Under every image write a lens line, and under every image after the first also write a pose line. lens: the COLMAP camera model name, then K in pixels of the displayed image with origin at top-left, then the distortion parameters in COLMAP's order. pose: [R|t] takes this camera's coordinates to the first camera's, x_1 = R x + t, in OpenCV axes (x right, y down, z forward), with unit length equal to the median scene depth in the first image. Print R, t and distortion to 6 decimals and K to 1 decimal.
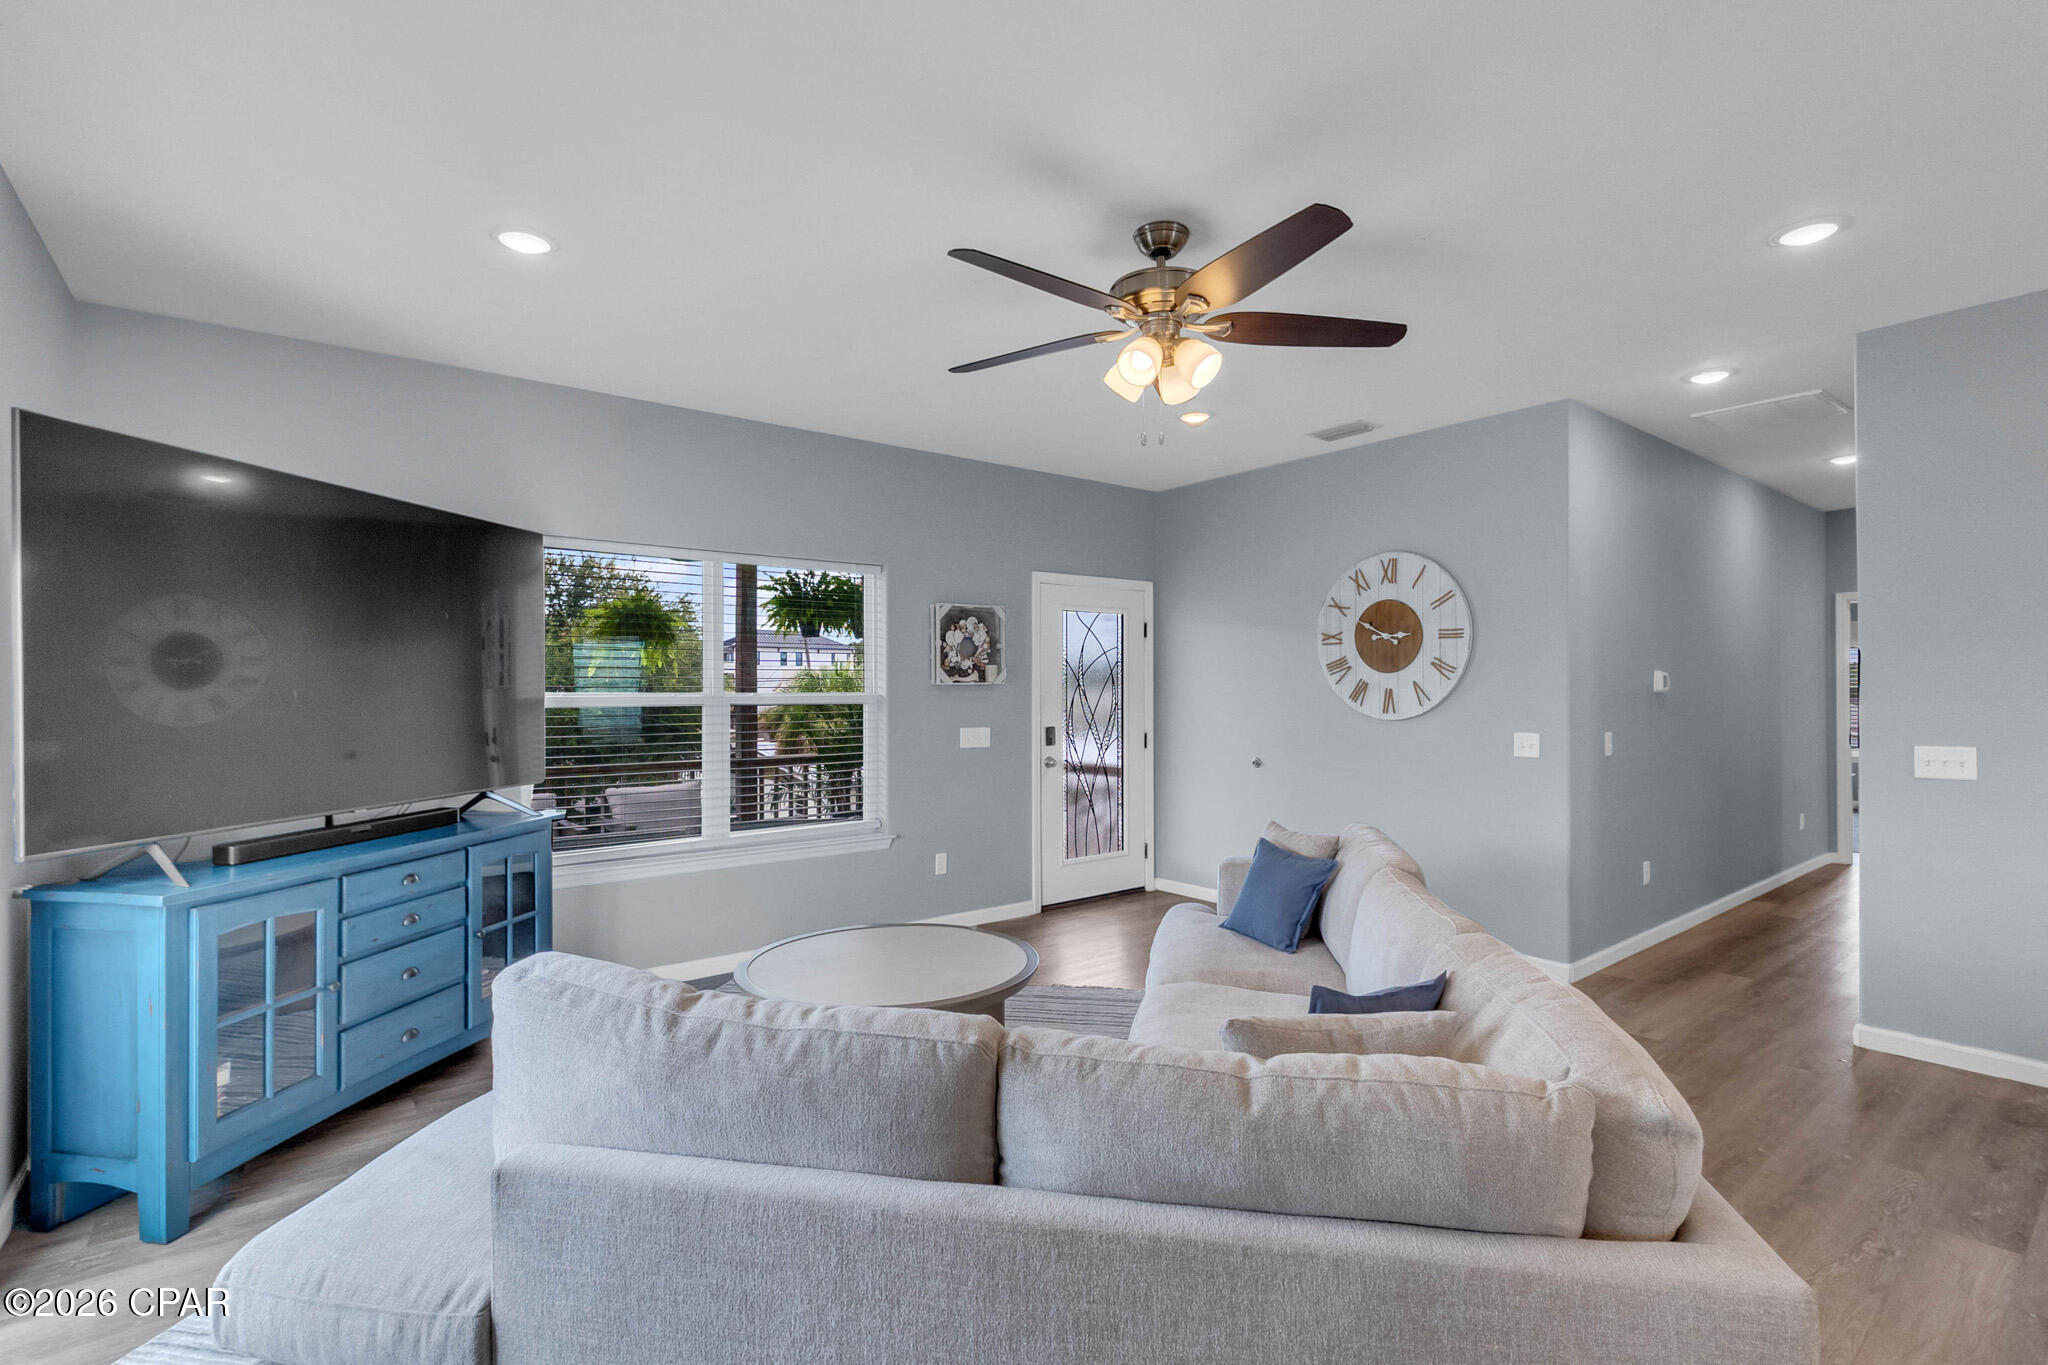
lens RADIAL K [[954.0, 0, 1023.9], [0, 954.0, 685.9], [0, 0, 1]] dist [-0.005596, -0.000427]
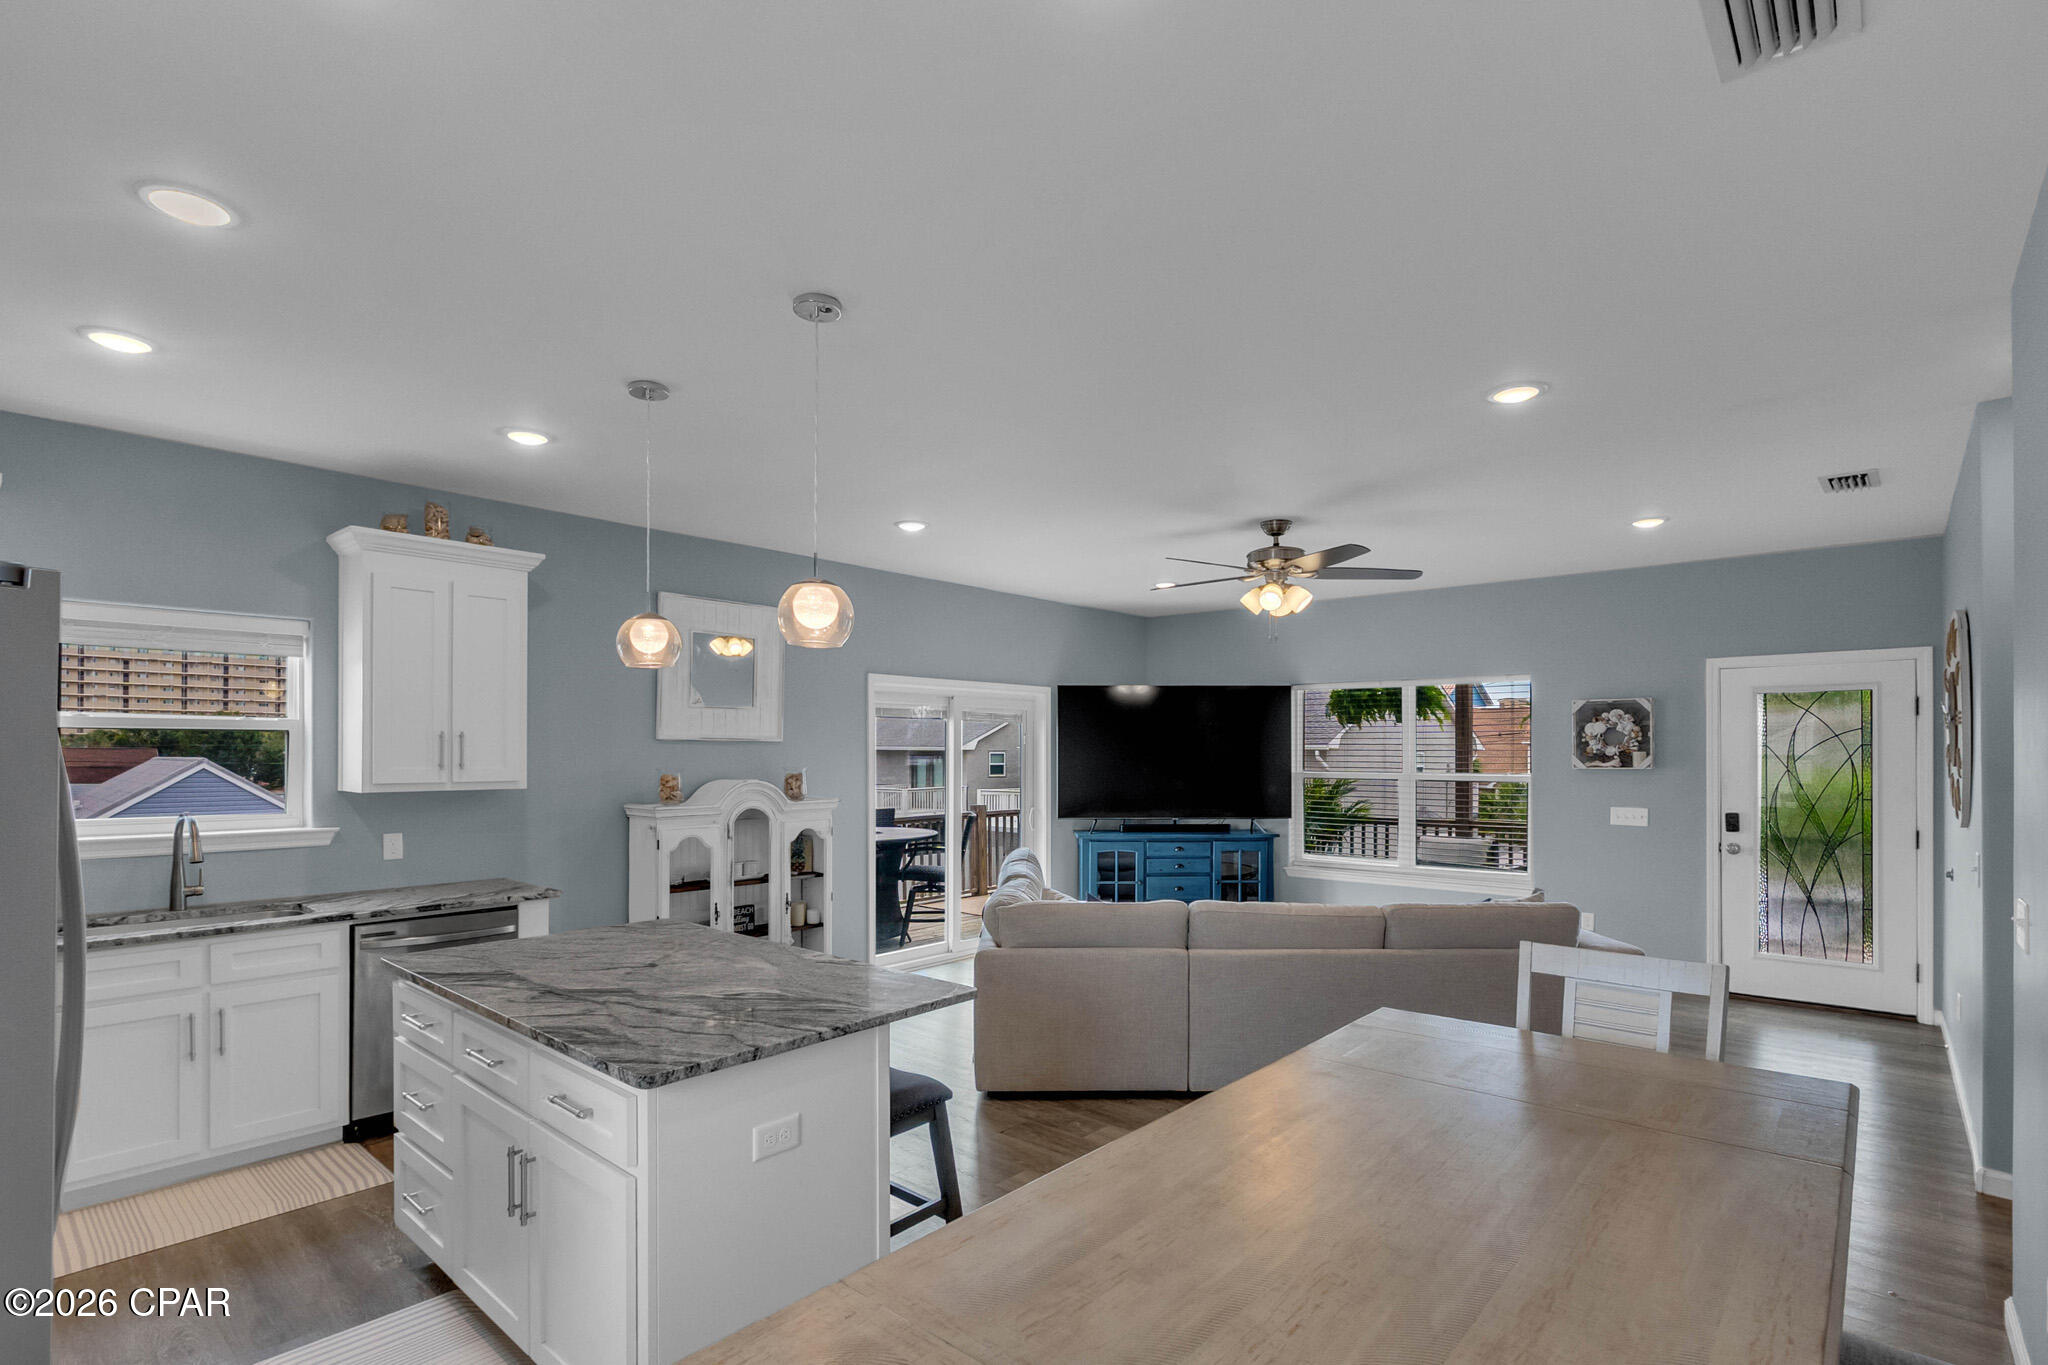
lens RADIAL K [[954.0, 0, 1074.0], [0, 954.0, 748.6], [0, 0, 1]] dist [-0.005596, -0.000427]
pose [[0.206646, 0.004904, -0.978403, 0.920517], [0.006822, 0.999956, 0.006453, -0.037450], [0.978392, -0.008008, 0.206604, 0.139124]]
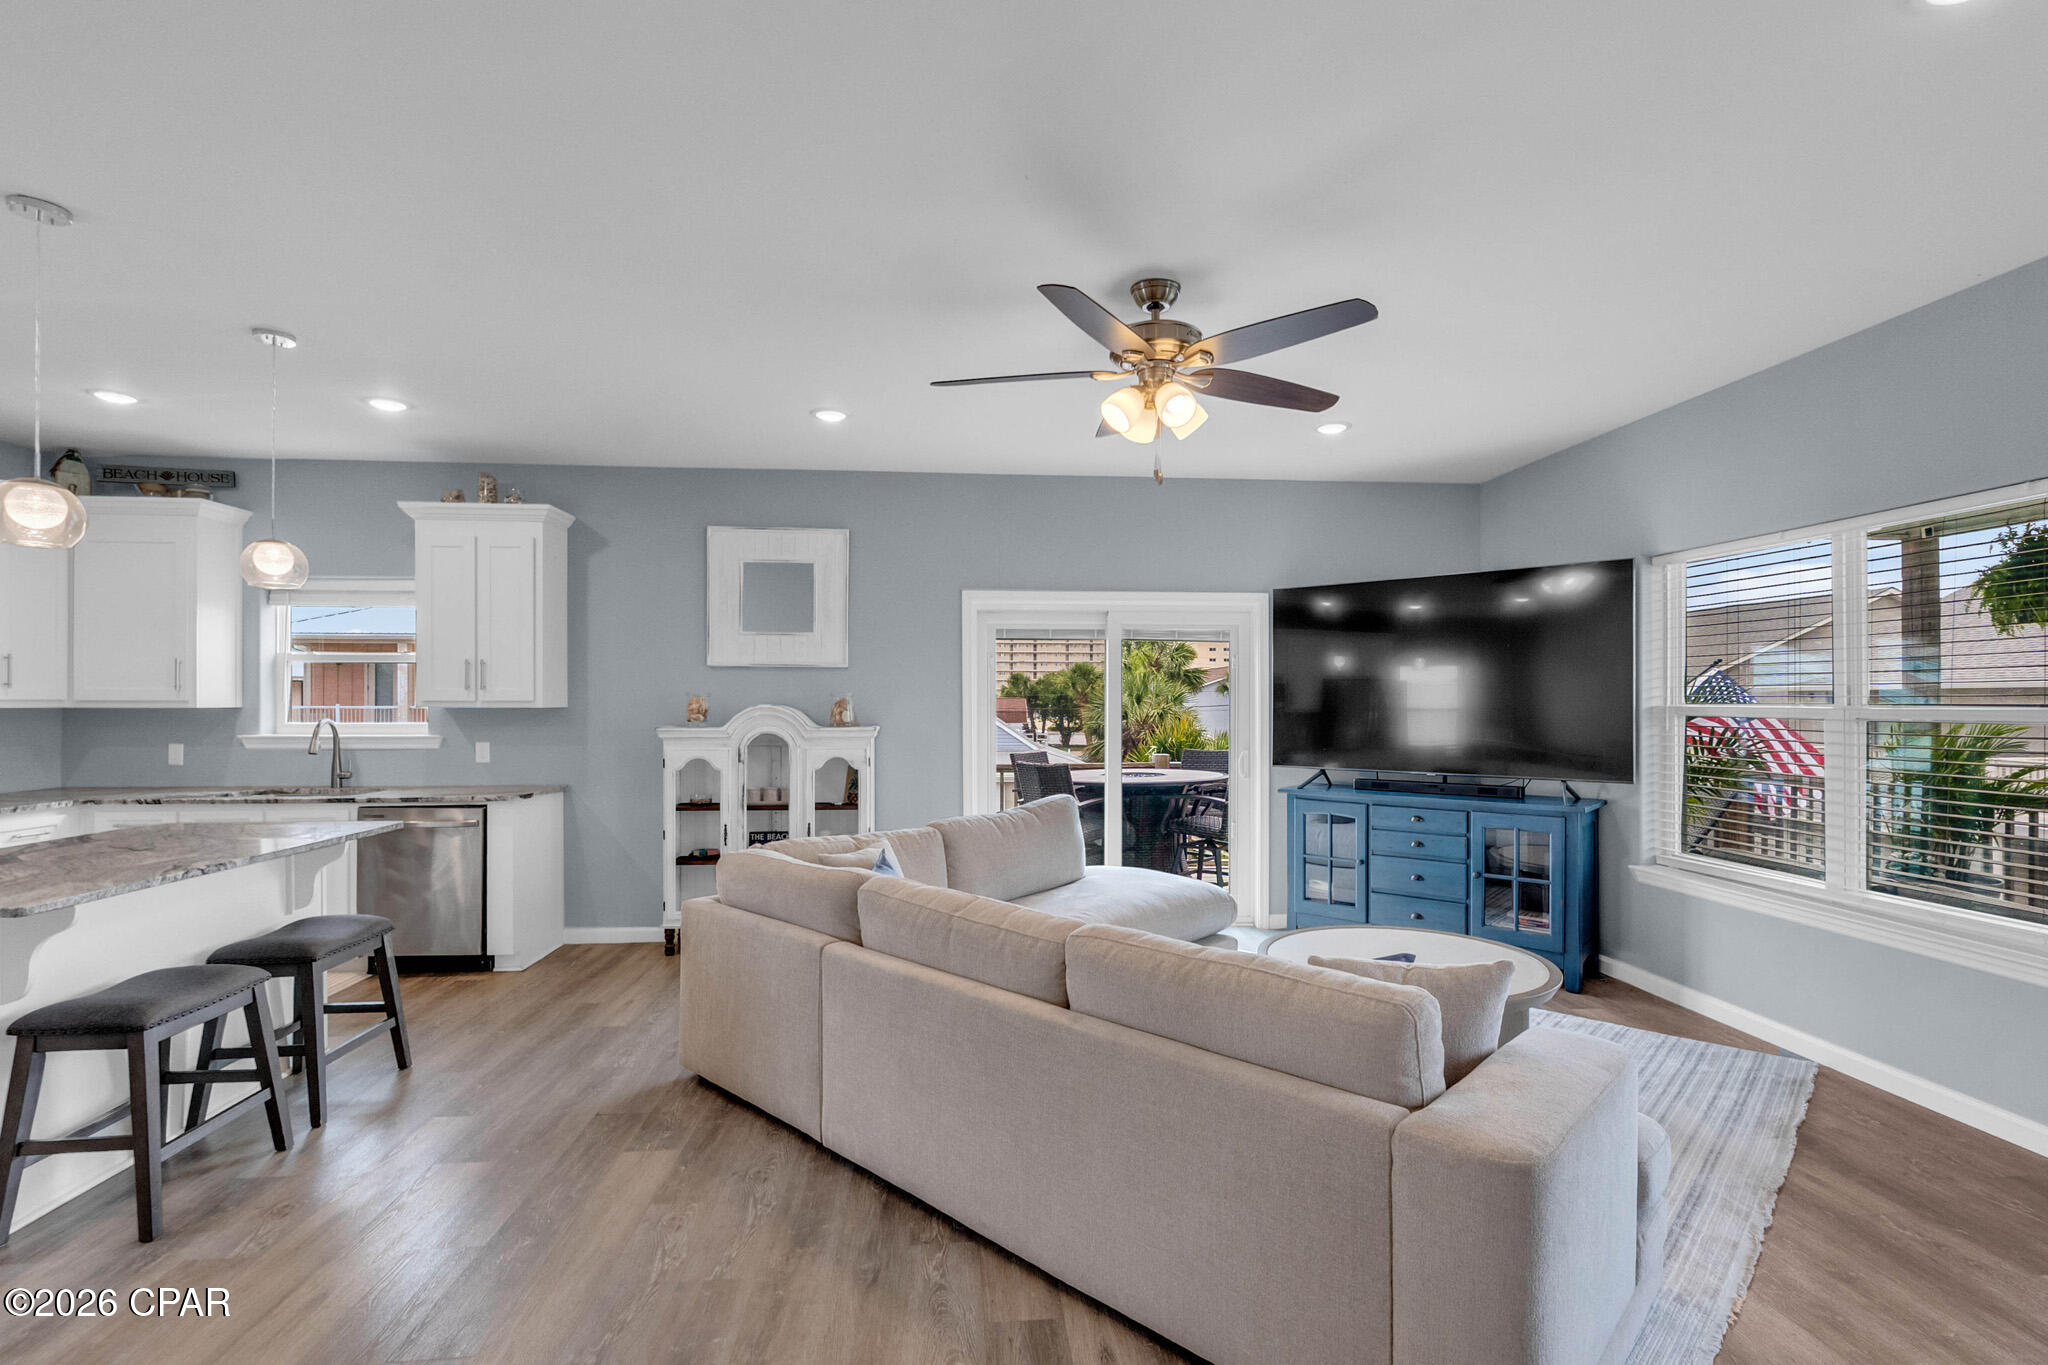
lens RADIAL K [[954.0, 0, 1030.1], [0, 954.0, 694.0], [0, 0, 1]] dist [-0.005596, -0.000427]
pose [[-0.526177, 0.005067, -0.850360, 0.595266], [0.013896, 0.999900, -0.002640, -0.007322], [0.850262, -0.013206, -0.526195, 0.724779]]
